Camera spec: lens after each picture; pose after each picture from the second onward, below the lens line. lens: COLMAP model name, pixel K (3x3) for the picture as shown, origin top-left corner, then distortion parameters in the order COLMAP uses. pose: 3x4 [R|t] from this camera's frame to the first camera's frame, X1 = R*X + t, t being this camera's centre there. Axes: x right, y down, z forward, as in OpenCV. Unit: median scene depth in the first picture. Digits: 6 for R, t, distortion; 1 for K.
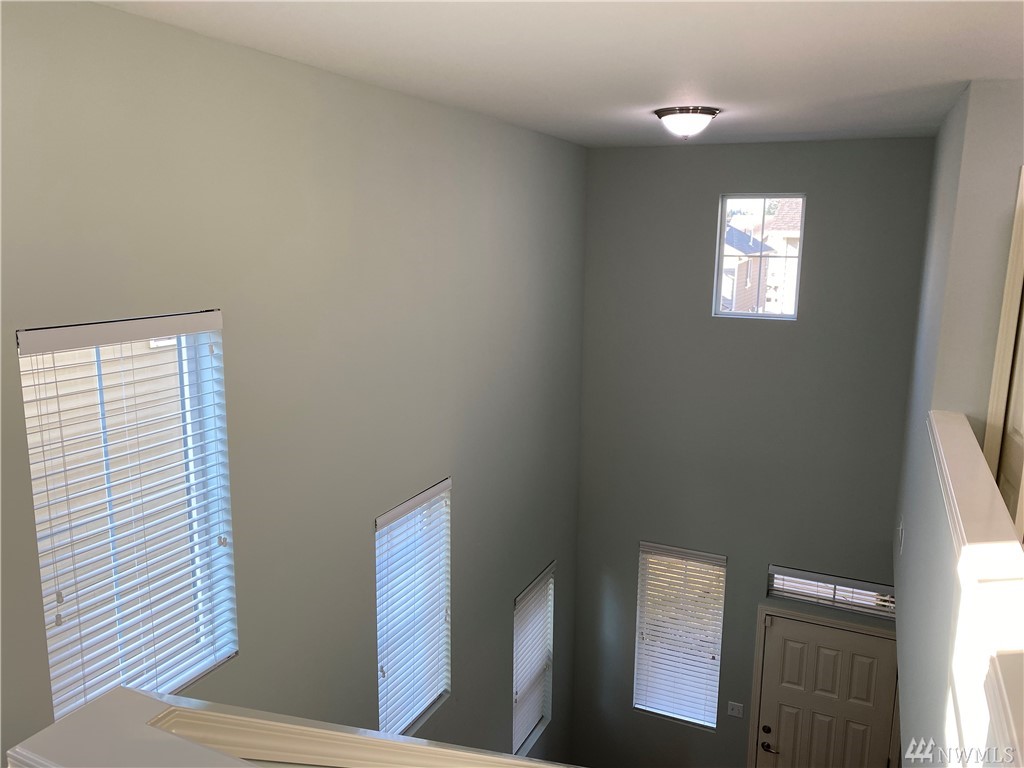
lens RADIAL K [[793.2, 0, 512.8], [0, 793.2, 382.5], [0, 0, 1]] dist [0.027064, -0.015398]
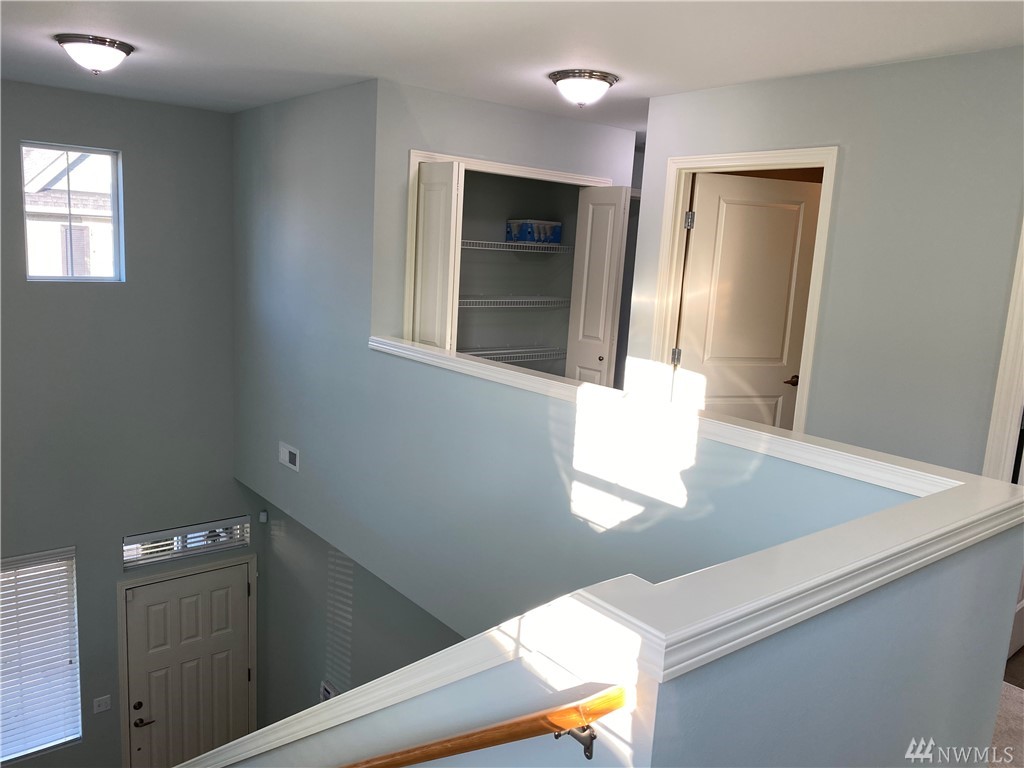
lens RADIAL K [[793.2, 0, 492.2], [0, 793.2, 377.9], [0, 0, 1]] dist [0.027064, -0.015398]
pose [[0.450526, -0.137246, 0.882151, -0.297899], [0.125173, 0.988063, 0.089796, 0.006948], [-0.883944, 0.069966, 0.462328, 0.143758]]
